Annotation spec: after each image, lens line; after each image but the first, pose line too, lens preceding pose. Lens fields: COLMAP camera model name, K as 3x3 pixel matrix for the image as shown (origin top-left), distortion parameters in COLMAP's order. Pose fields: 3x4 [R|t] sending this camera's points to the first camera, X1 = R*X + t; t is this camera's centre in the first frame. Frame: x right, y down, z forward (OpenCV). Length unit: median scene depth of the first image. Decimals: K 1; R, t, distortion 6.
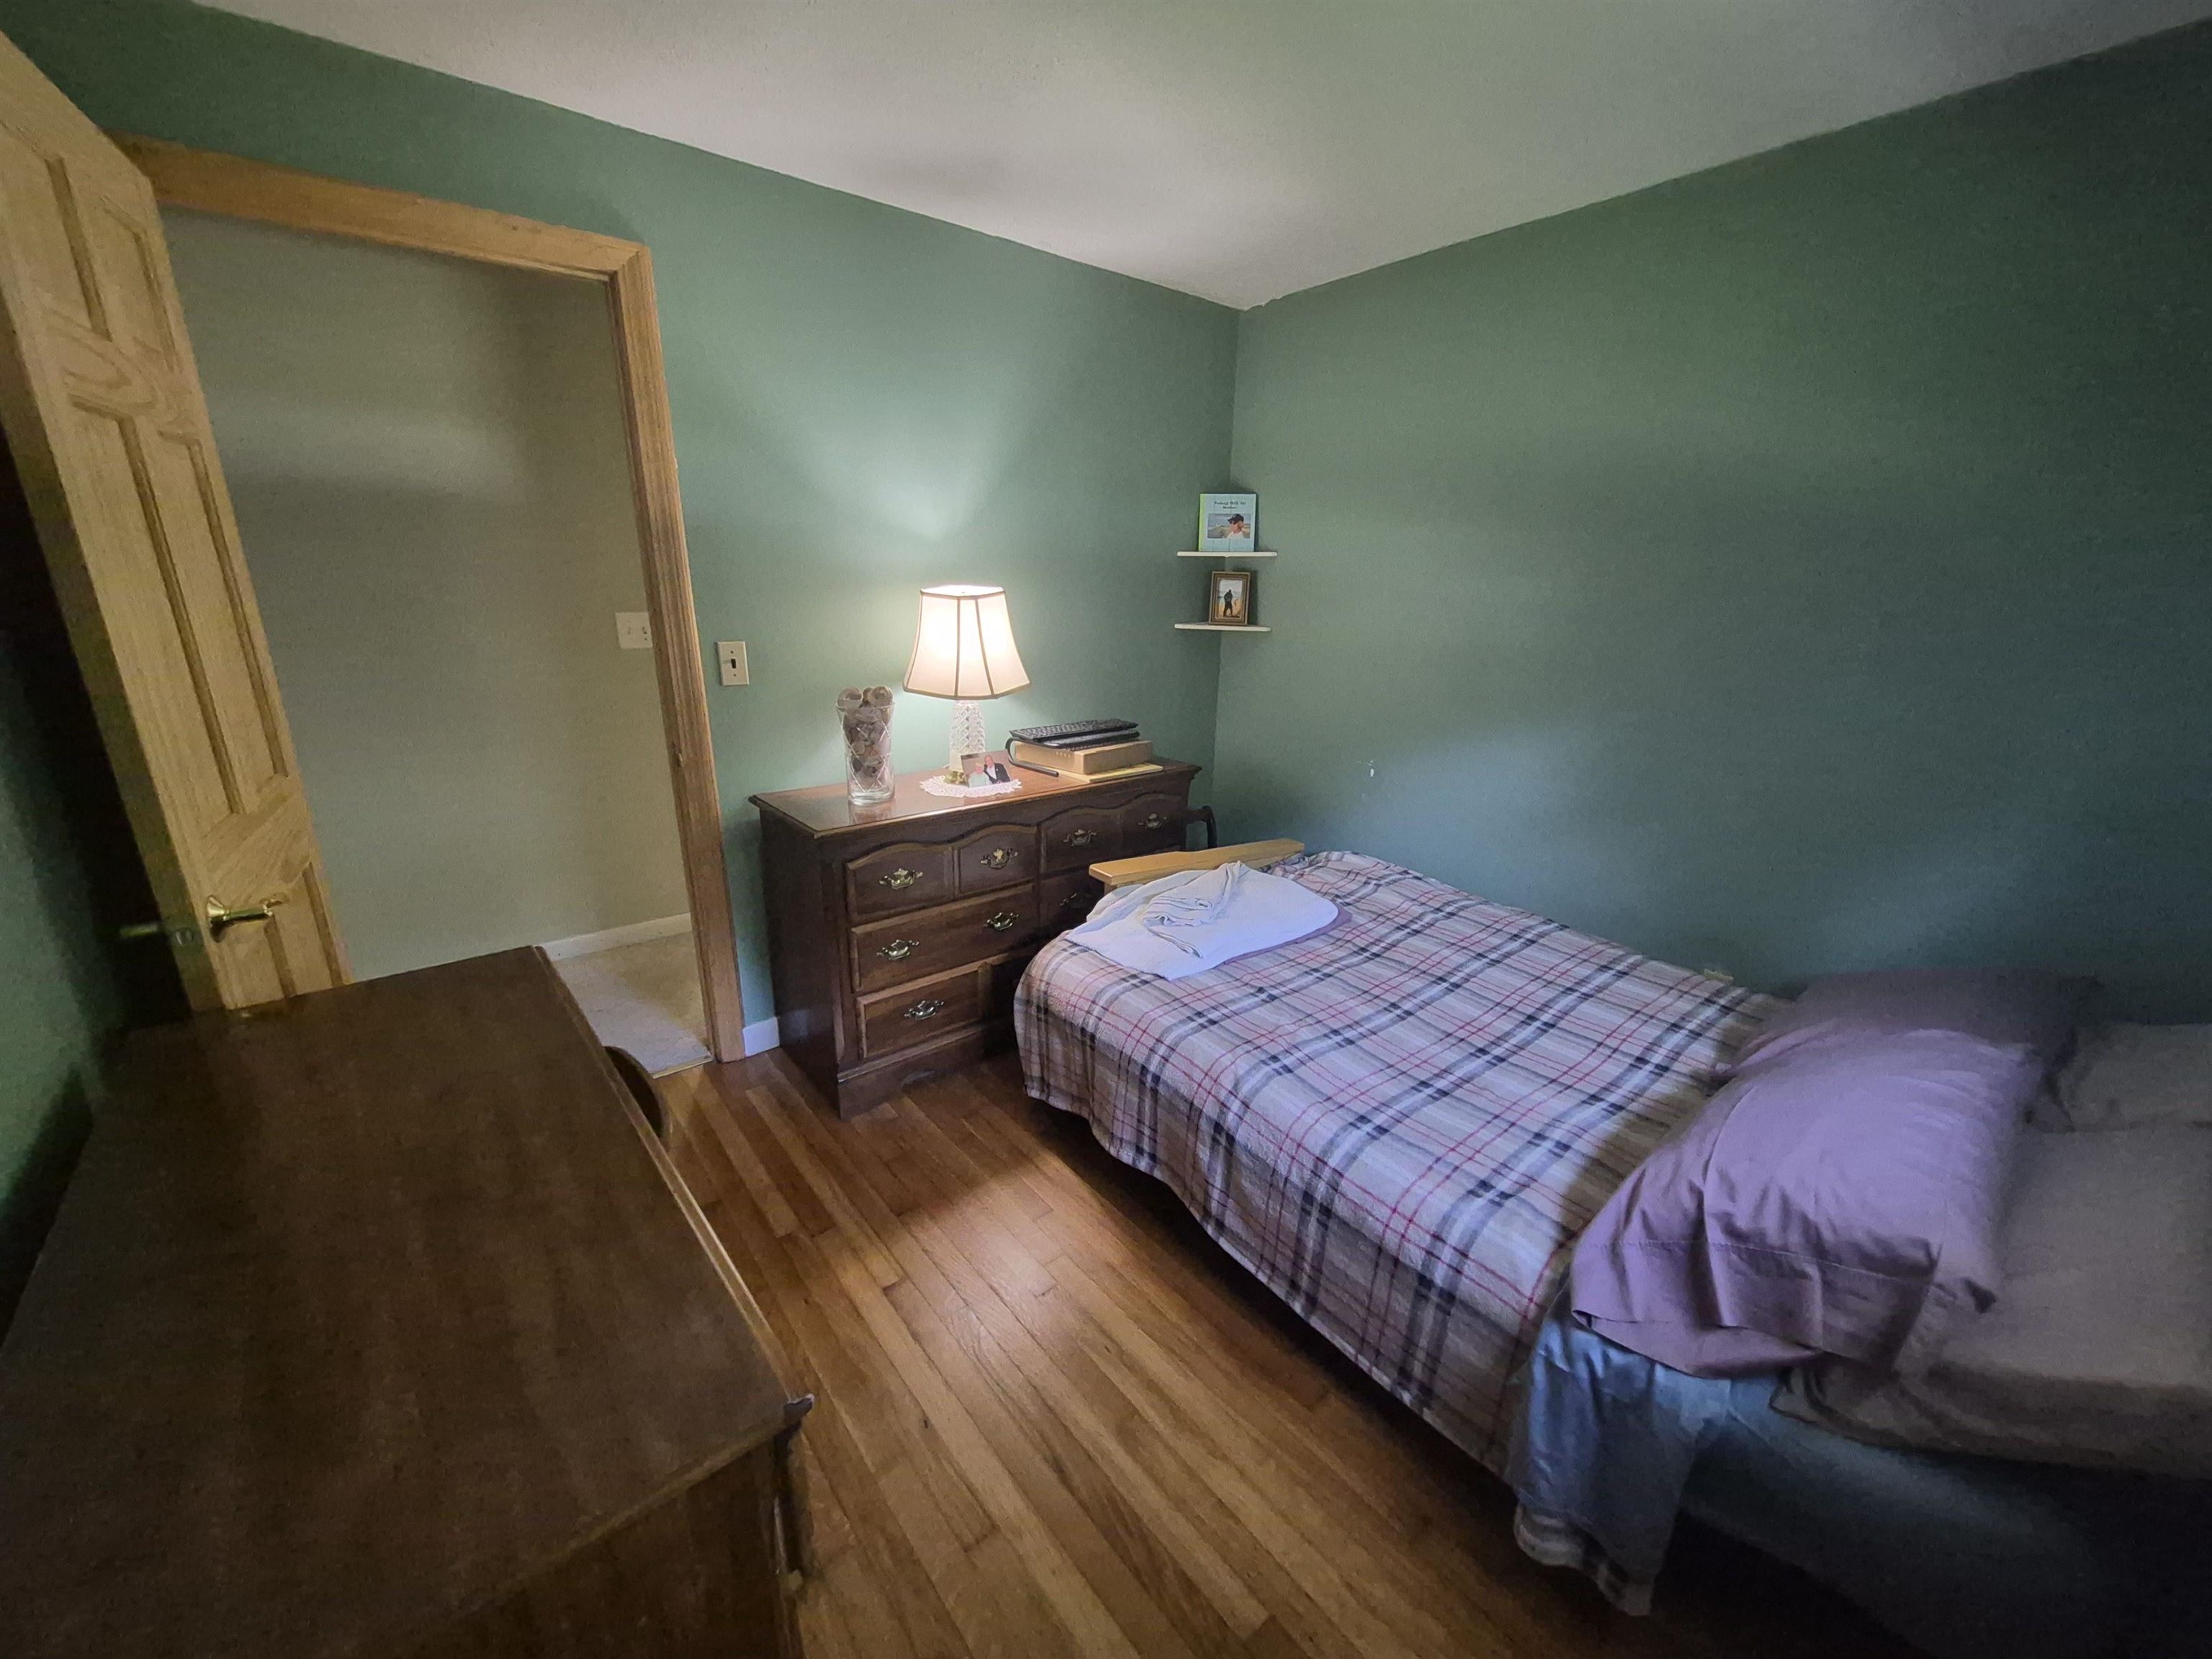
lens RADIAL K [[870.5, 0, 1109.0], [0, 870.5, 846.5], [0, 0, 1]] dist [0.001366, -0.002048]
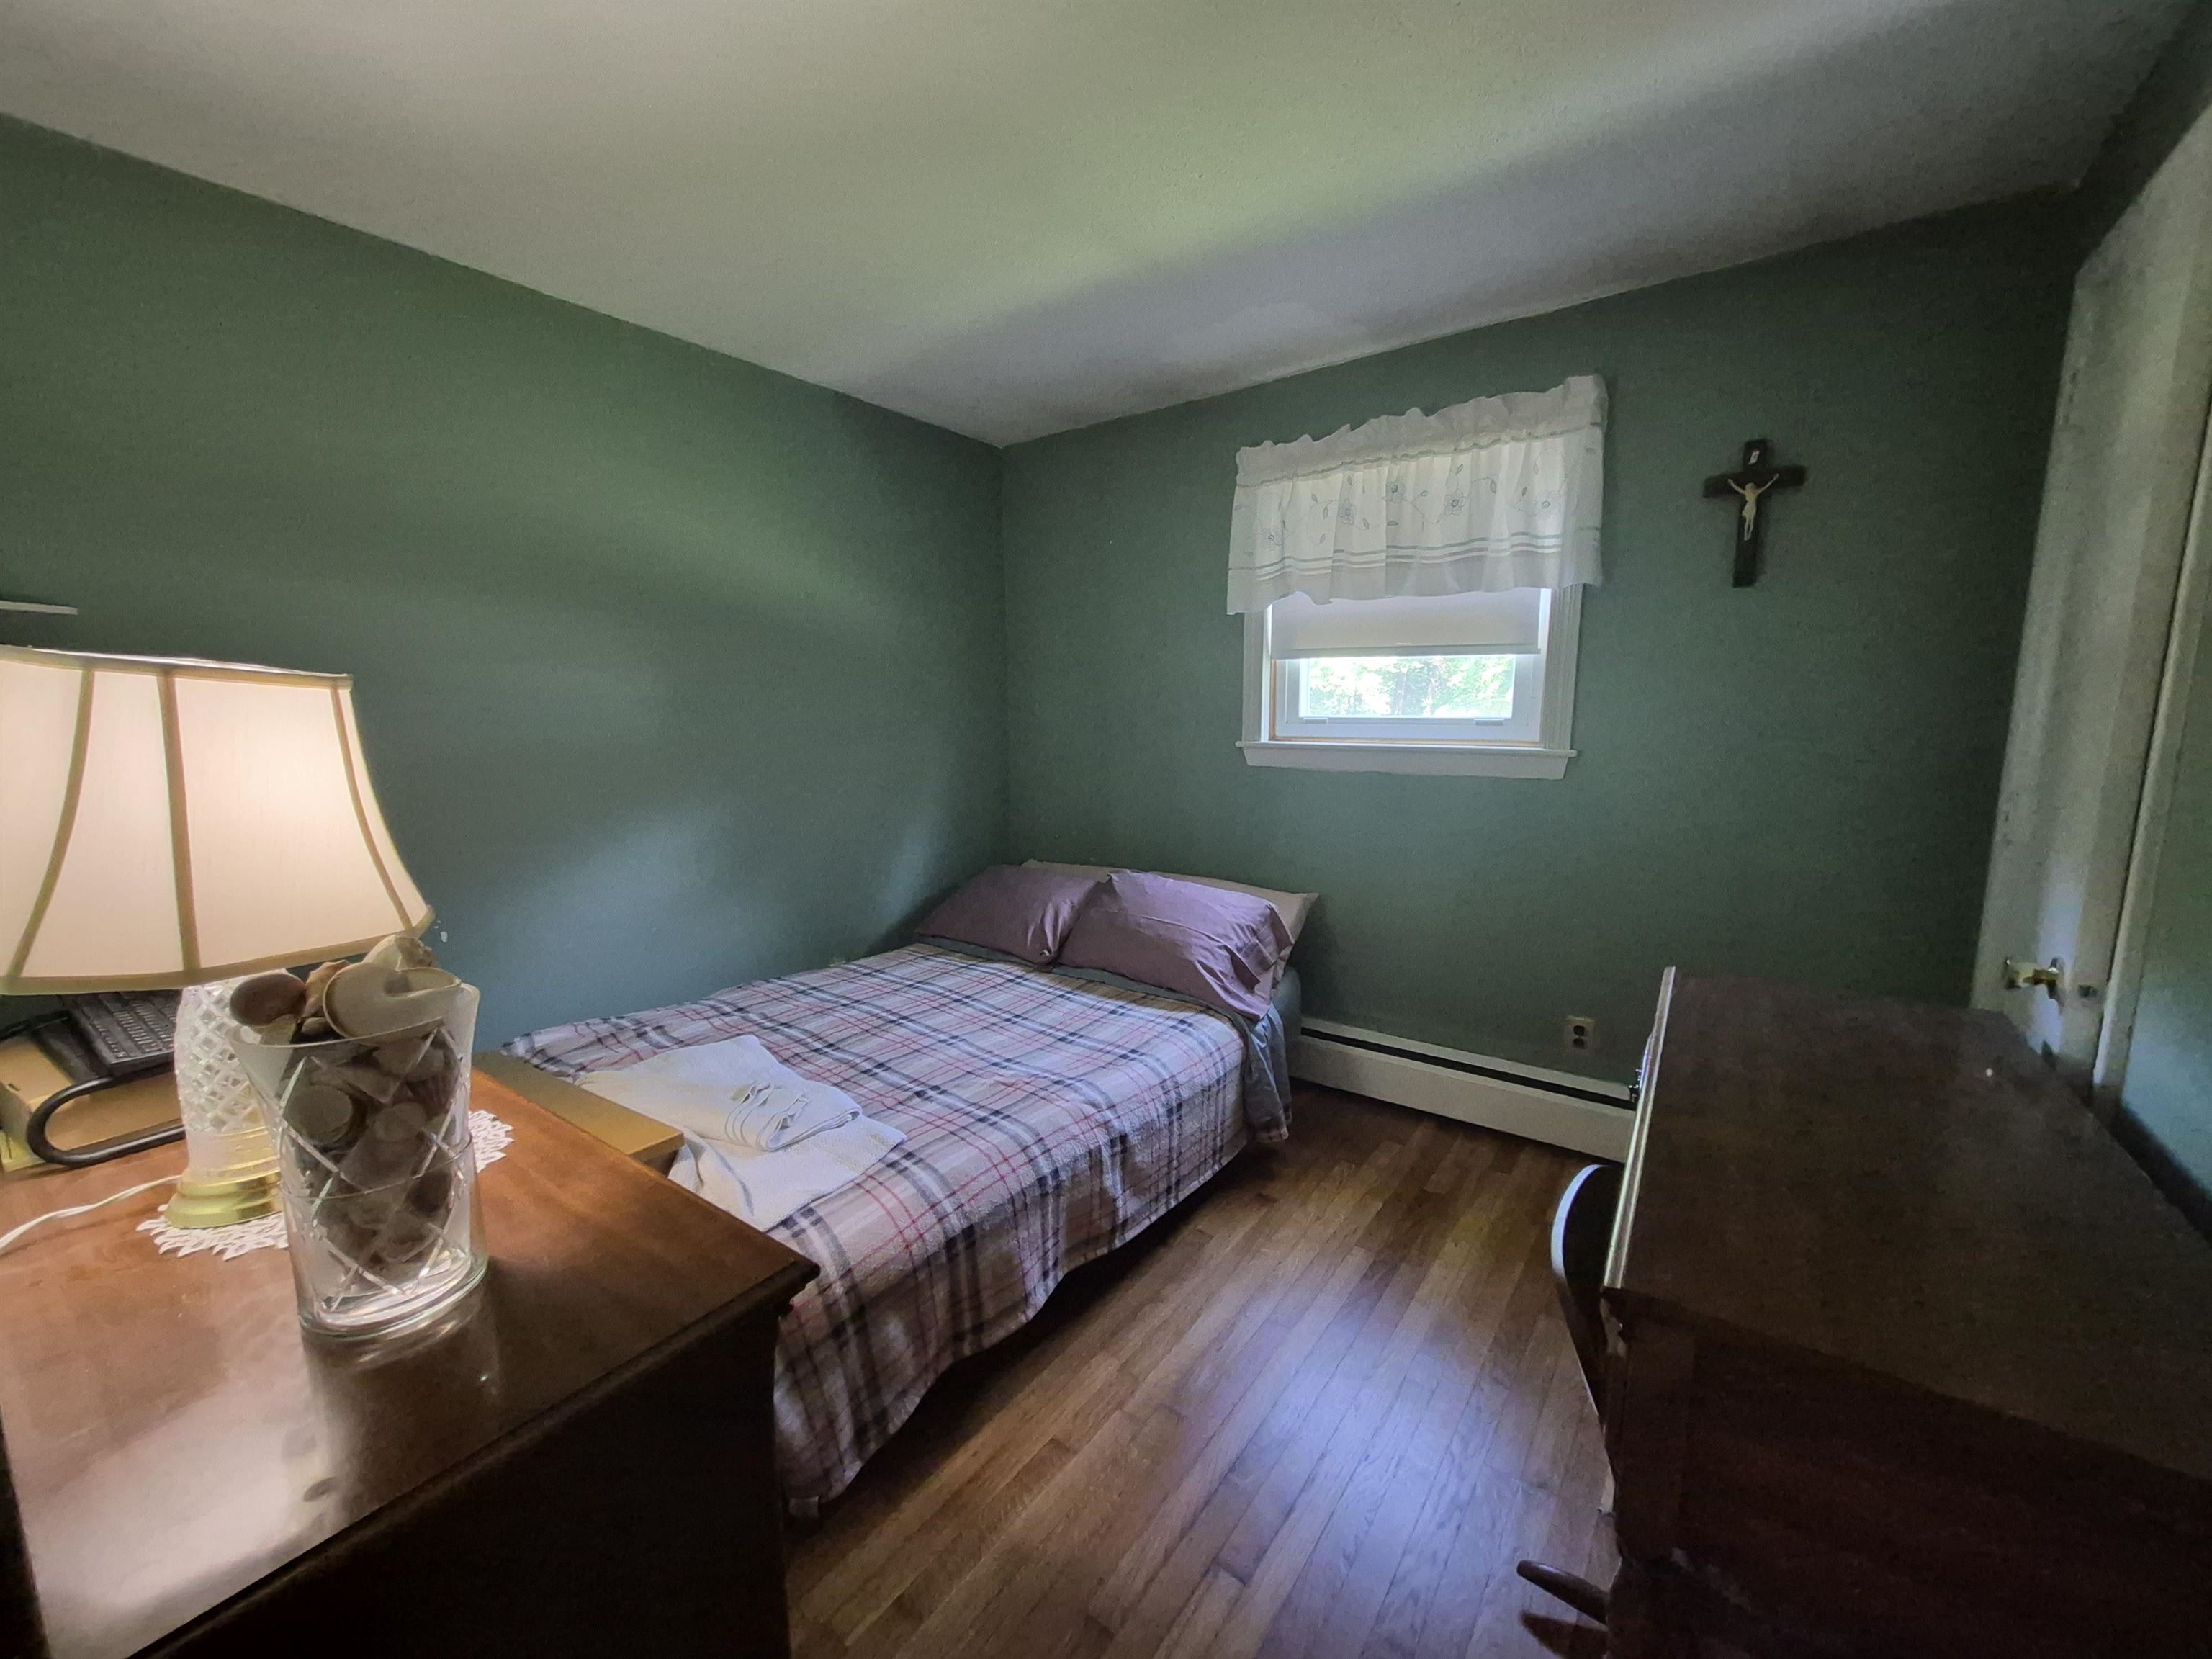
lens RADIAL K [[870.5, 0, 1109.0], [0, 870.5, 846.5], [0, 0, 1]] dist [0.001366, -0.002048]
pose [[-0.251480, -0.167711, 0.953221, -0.790094], [0.286916, 0.927685, 0.238913, -0.268128], [-0.924357, 0.333577, -0.185175, 0.983521]]
